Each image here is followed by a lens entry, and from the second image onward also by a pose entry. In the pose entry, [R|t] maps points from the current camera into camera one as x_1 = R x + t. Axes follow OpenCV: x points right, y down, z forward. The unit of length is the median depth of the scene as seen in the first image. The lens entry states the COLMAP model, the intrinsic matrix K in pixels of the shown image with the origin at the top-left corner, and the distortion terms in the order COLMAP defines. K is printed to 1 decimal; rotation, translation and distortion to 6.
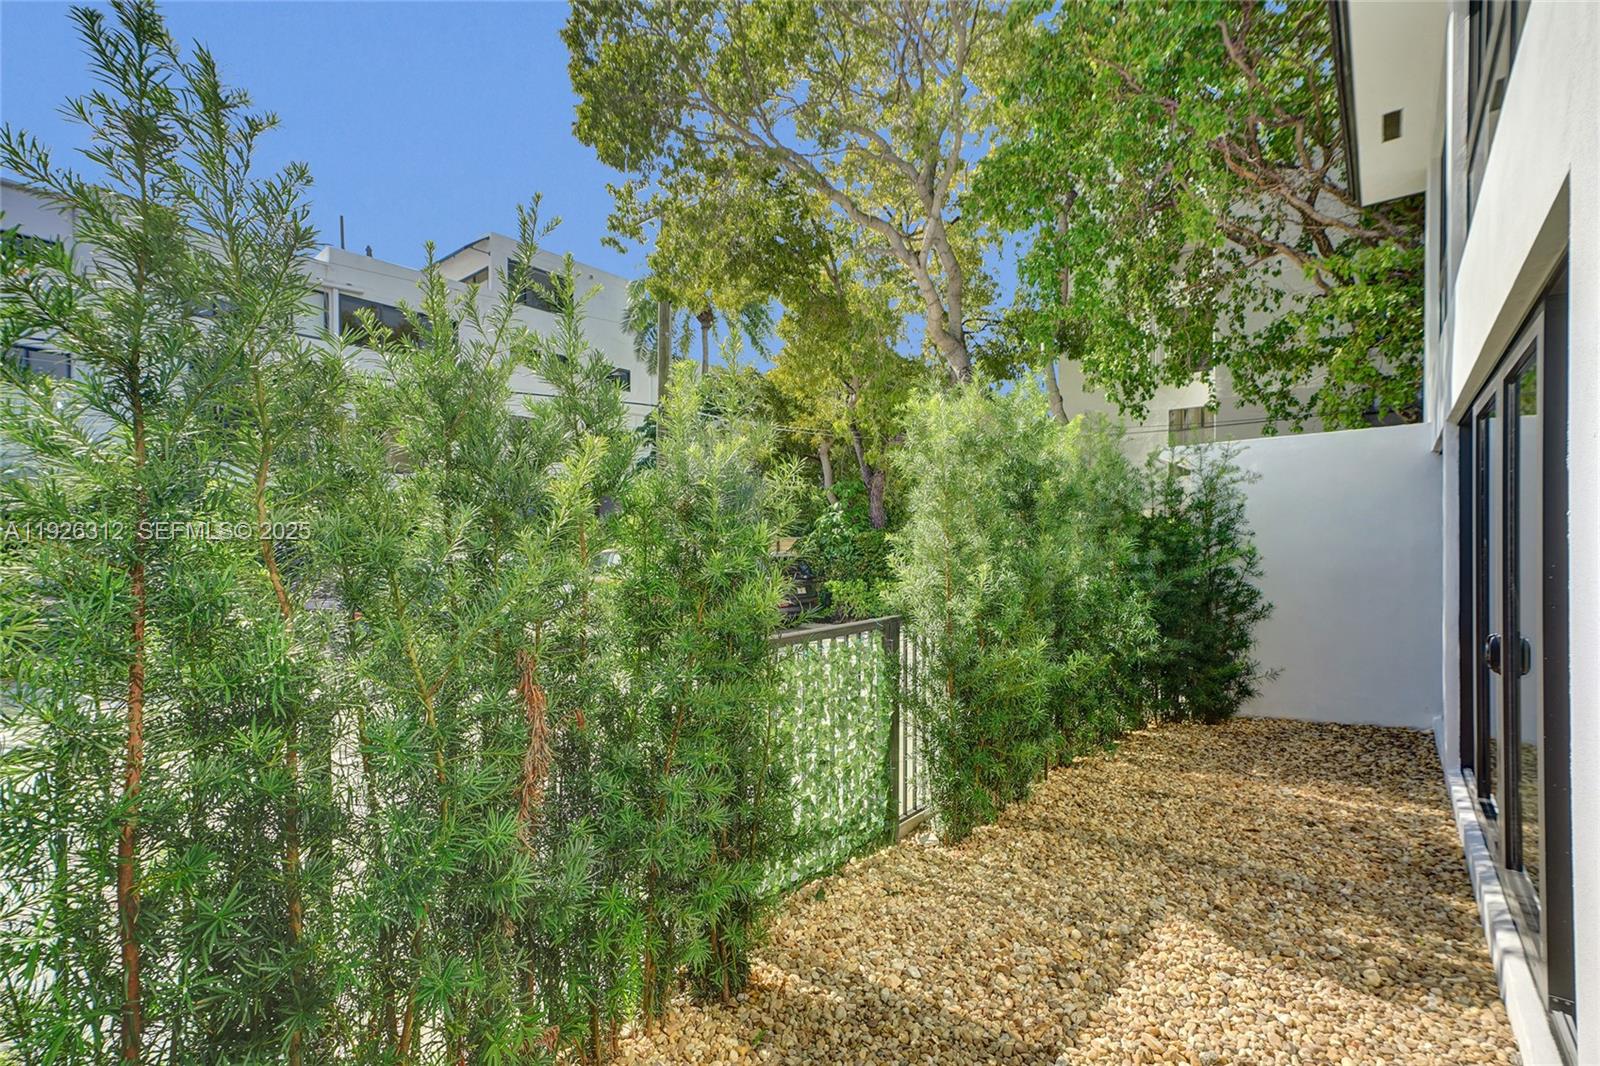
lens RADIAL K [[743.4, 0, 795.5], [0, 743.4, 550.2], [0, 0, 1]] dist [0.009101, 0.001462]
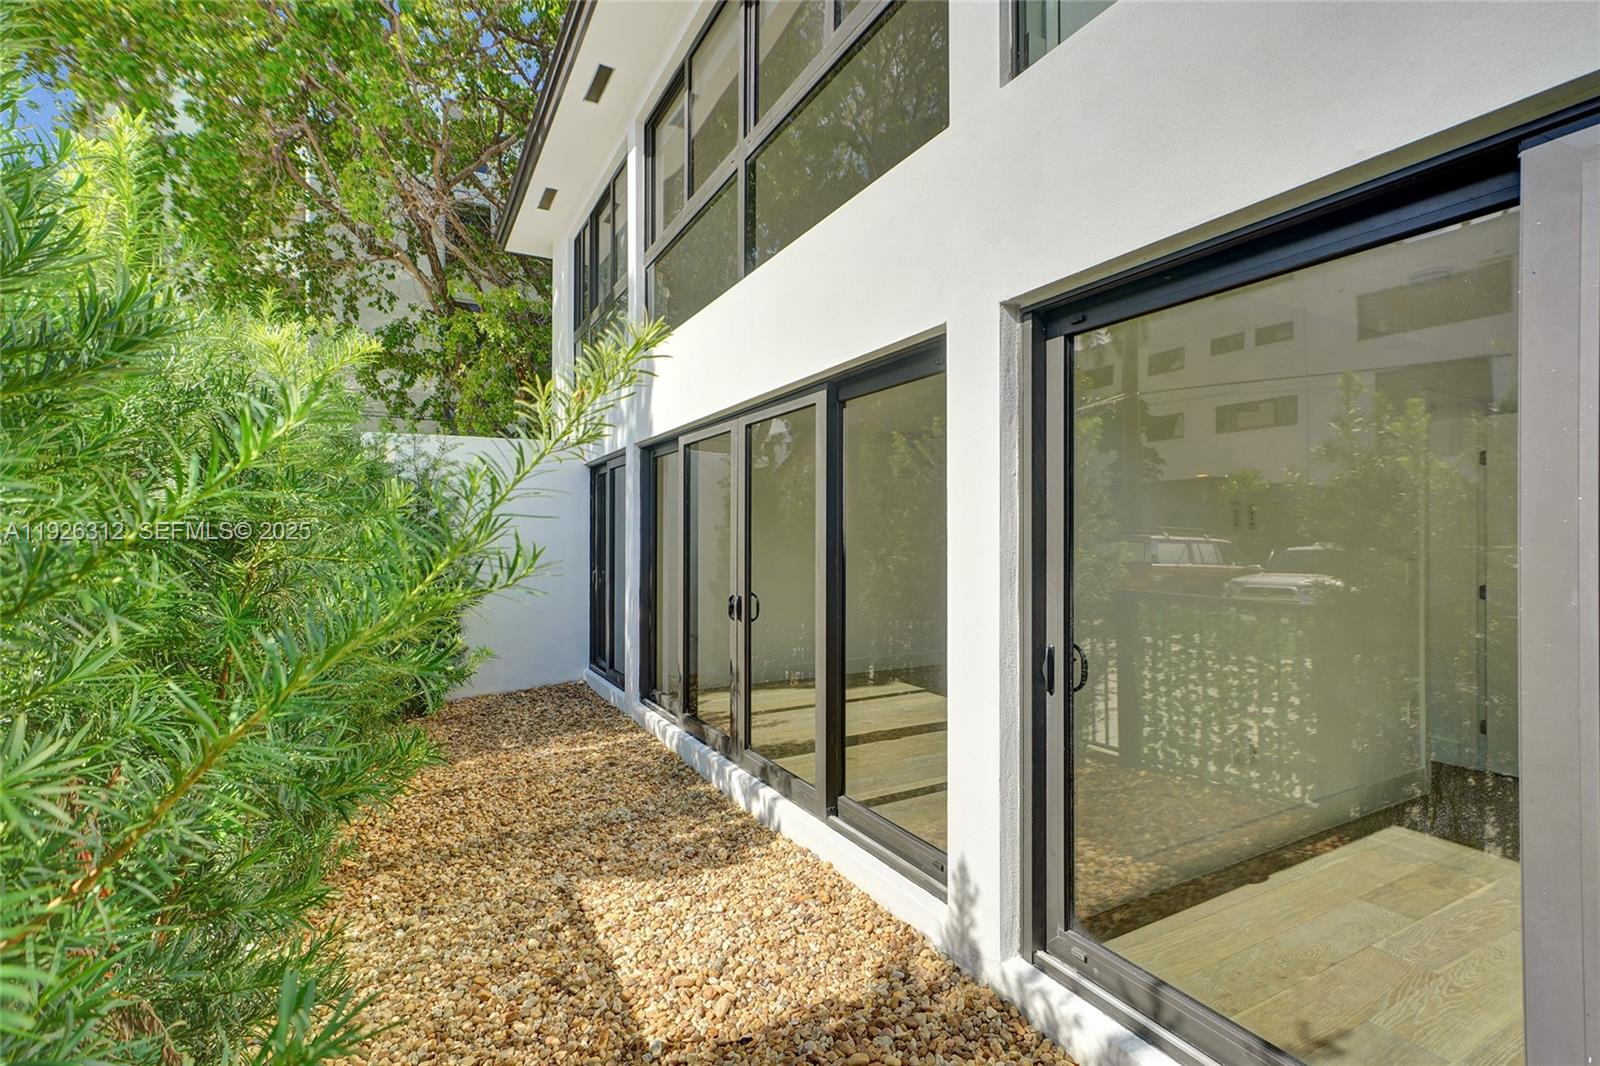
lens RADIAL K [[737.0, 0, 807.4], [0, 737.0, 534.0], [0, 0, 1]] dist [0.009971, 0.000954]
pose [[0.365351, 0.009251, 0.930824, -0.255606], [0.005379, 0.999913, -0.012049, 0.007091], [-0.930854, 0.009408, 0.365269, 0.226696]]
